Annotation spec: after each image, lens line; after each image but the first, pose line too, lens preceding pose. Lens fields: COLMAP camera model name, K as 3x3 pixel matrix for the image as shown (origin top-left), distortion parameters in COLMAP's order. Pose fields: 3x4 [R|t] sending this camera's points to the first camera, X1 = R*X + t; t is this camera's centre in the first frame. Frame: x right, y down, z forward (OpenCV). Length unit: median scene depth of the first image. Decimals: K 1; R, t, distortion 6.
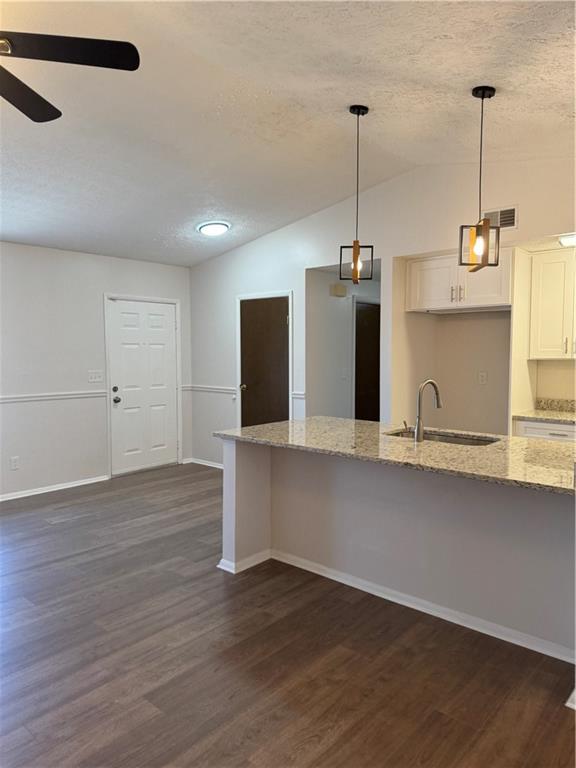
lens RADIAL K [[542.0, 0, 283.9], [0, 542.0, 380.7], [0, 0, 1]] dist [0.050069, -0.090606]
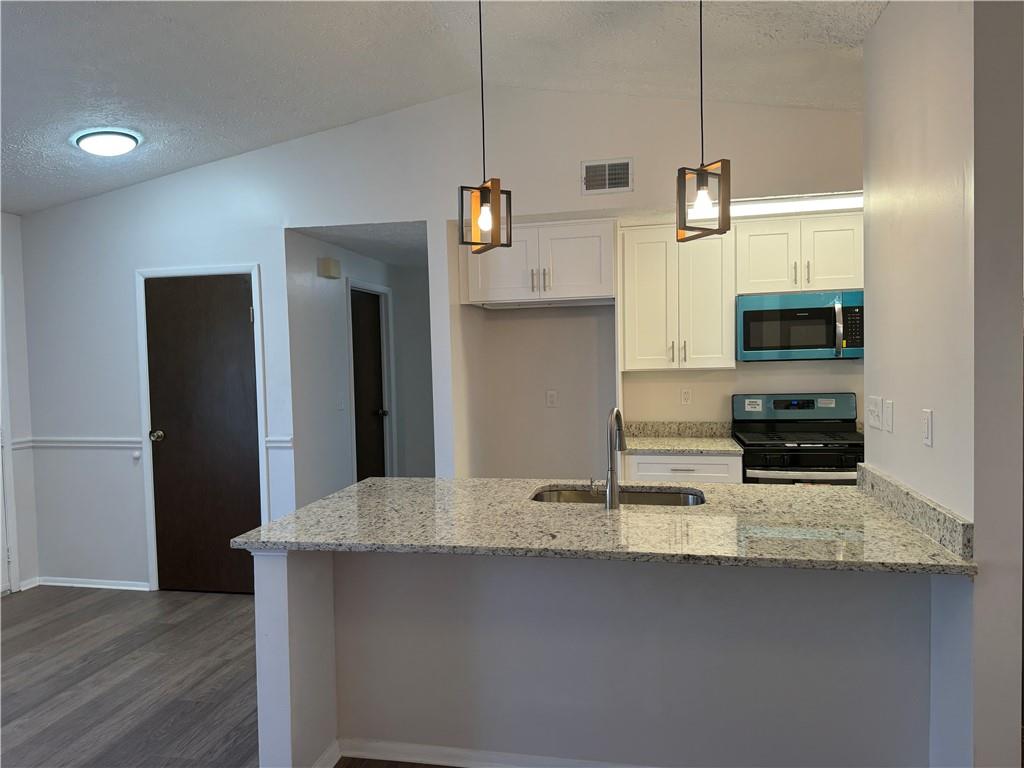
lens RADIAL K [[721.0, 0, 511.6], [0, 721.0, 386.3], [0, 0, 1]] dist [0.057117, -0.075483]
pose [[0.863498, -0.040235, 0.502746, -0.184423], [0.050694, 0.998689, -0.007145, -0.019581], [-0.501799, 0.031656, 0.864405, 0.235015]]
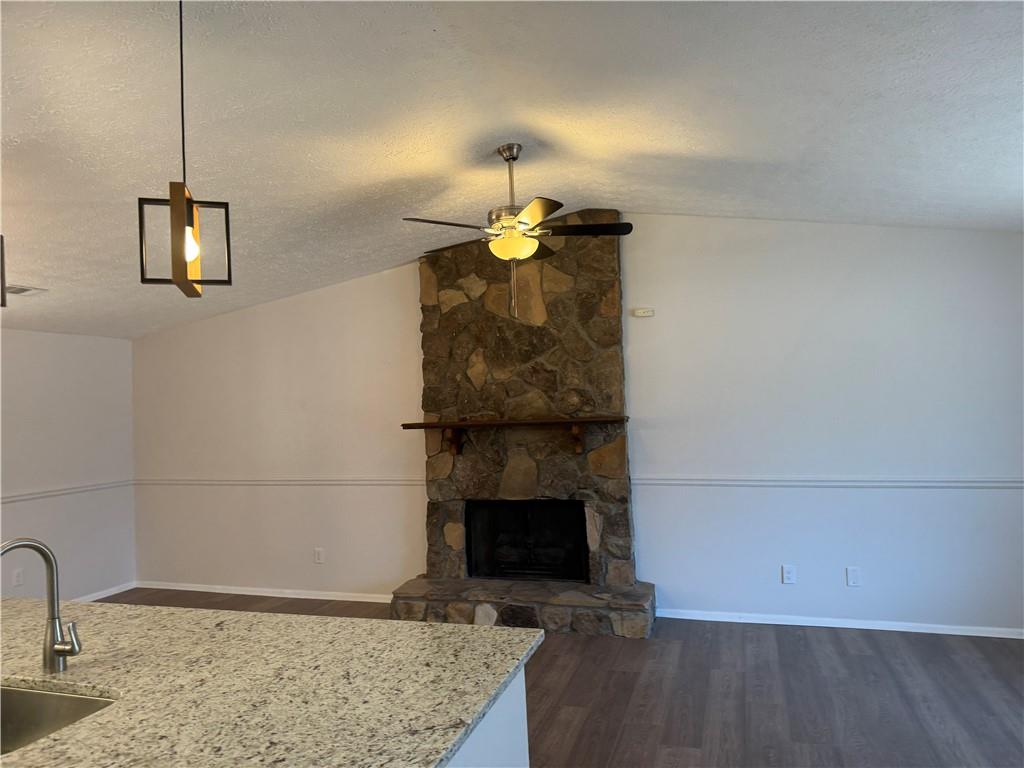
lens RADIAL K [[707.2, 0, 507.0], [0, 707.2, 380.8], [0, 0, 1]] dist [0.152803, -0.270896]
pose [[-0.911561, 0.019625, -0.410696, 0.107133], [0.013168, 0.999741, 0.018543, -0.093757], [0.410954, 0.011495, -0.911584, 1.191081]]
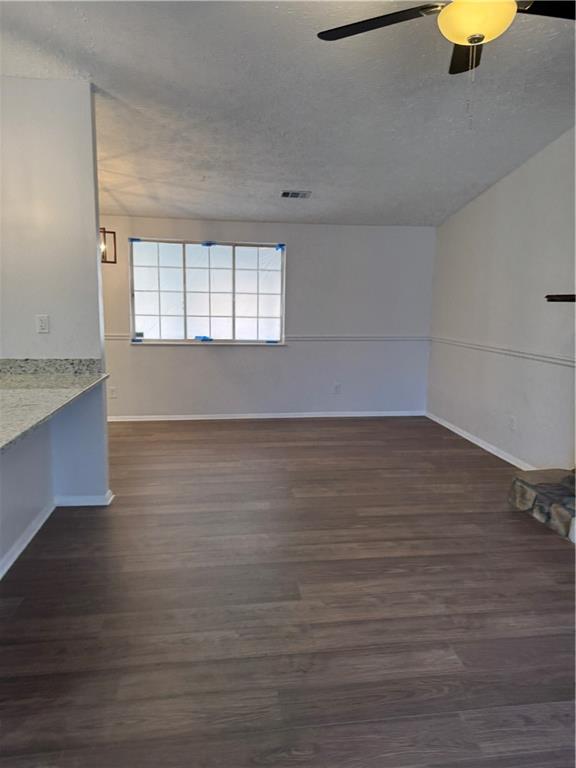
lens RADIAL K [[534.9, 0, 291.3], [0, 534.9, 381.3], [0, 0, 1]] dist [0.141819, -0.208733]
pose [[-0.770165, -0.098749, 0.630155, -0.452230], [0.025015, 0.982507, 0.184538, -0.033798], [-0.637354, 0.157888, -0.754222, 0.891674]]
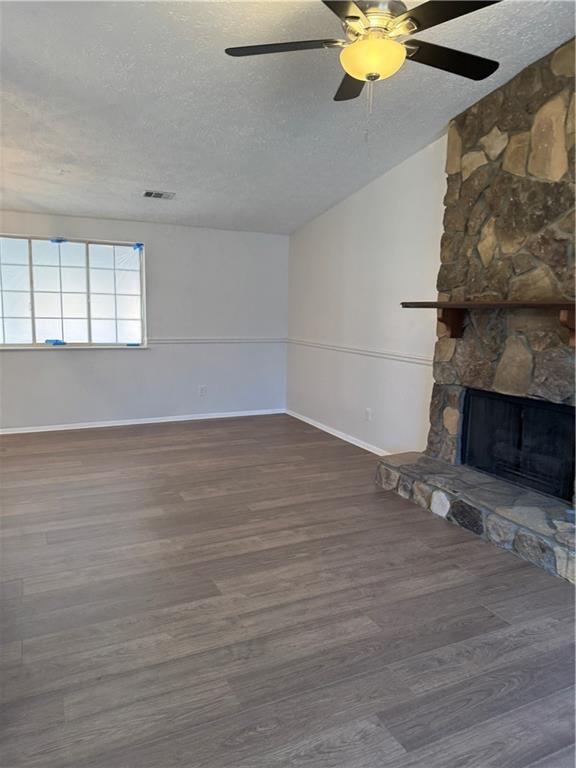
lens RADIAL K [[536.4, 0, 288.2], [0, 536.4, 384.8], [0, 0, 1]] dist [0.088912, -0.135274]
pose [[-0.926106, -0.070401, 0.370635, -0.392188], [0.002196, 0.981411, 0.191903, -0.038886], [-0.377256, 0.178536, -0.908737, 0.955725]]
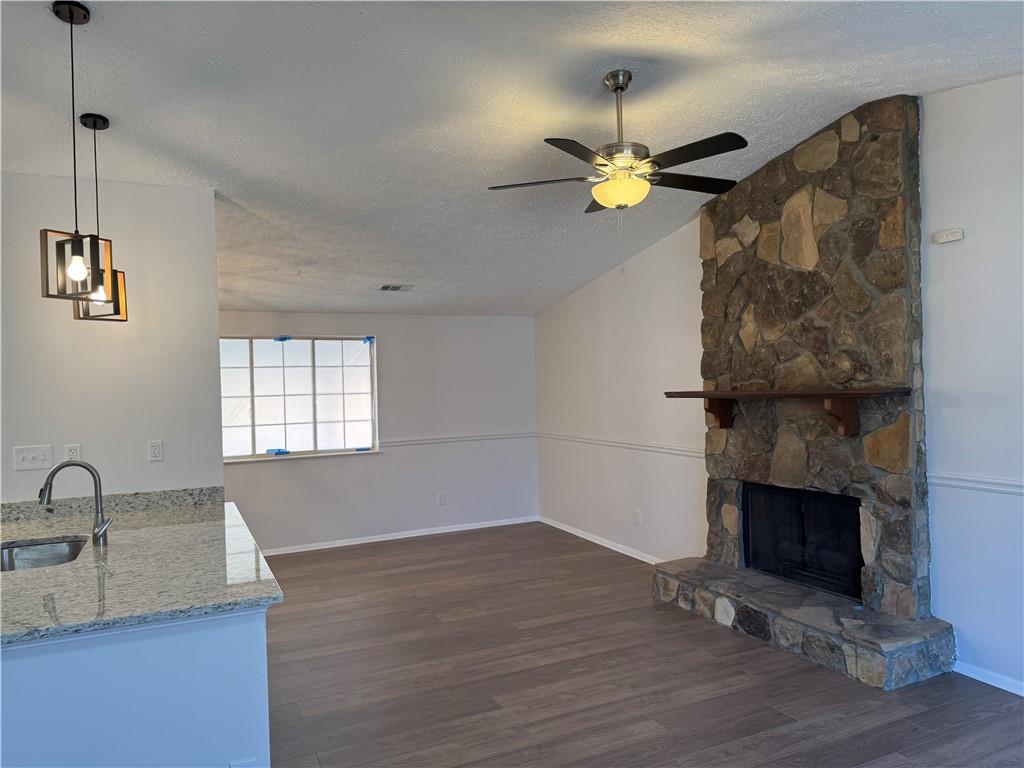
lens RADIAL K [[710.0, 0, 518.7], [0, 710.0, 391.4], [0, 0, 1]] dist [0.081720, -0.128767]
pose [[-0.924054, 0.025331, 0.381423, -0.437208], [0.052141, 0.996828, 0.060119, -0.081667], [-0.378690, 0.075441, -0.922444, 1.155617]]
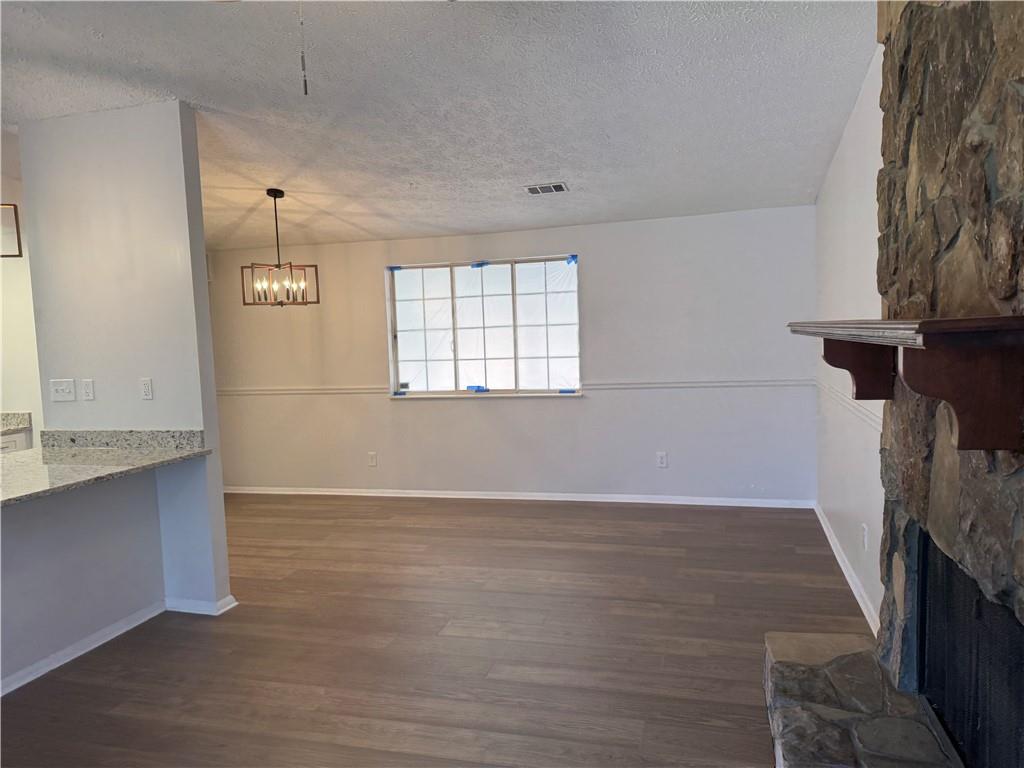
lens RADIAL K [[710.0, 0, 518.7], [0, 710.0, 391.4], [0, 0, 1]] dist [0.081720, -0.128767]
pose [[-0.453016, -0.058124, 0.889605, -0.646203], [0.090457, 0.989725, 0.110730, -0.031881], [-0.886901, 0.130634, -0.443104, 0.512663]]
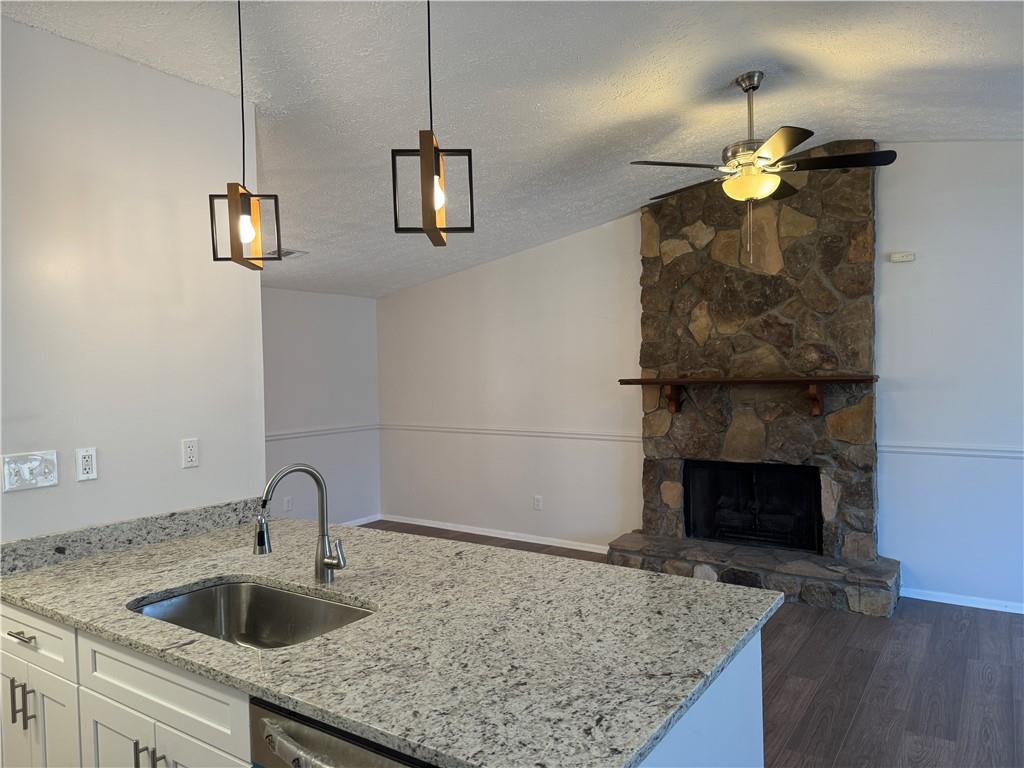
lens RADIAL K [[707.0, 0, 510.8], [0, 707.0, 392.2], [0, 0, 1]] dist [0.168097, -0.338344]
pose [[-0.990914, 0.022712, -0.132564, 0.116557], [0.011160, 0.996124, 0.087246, -0.085085], [0.134032, 0.084974, -0.987327, 1.178060]]
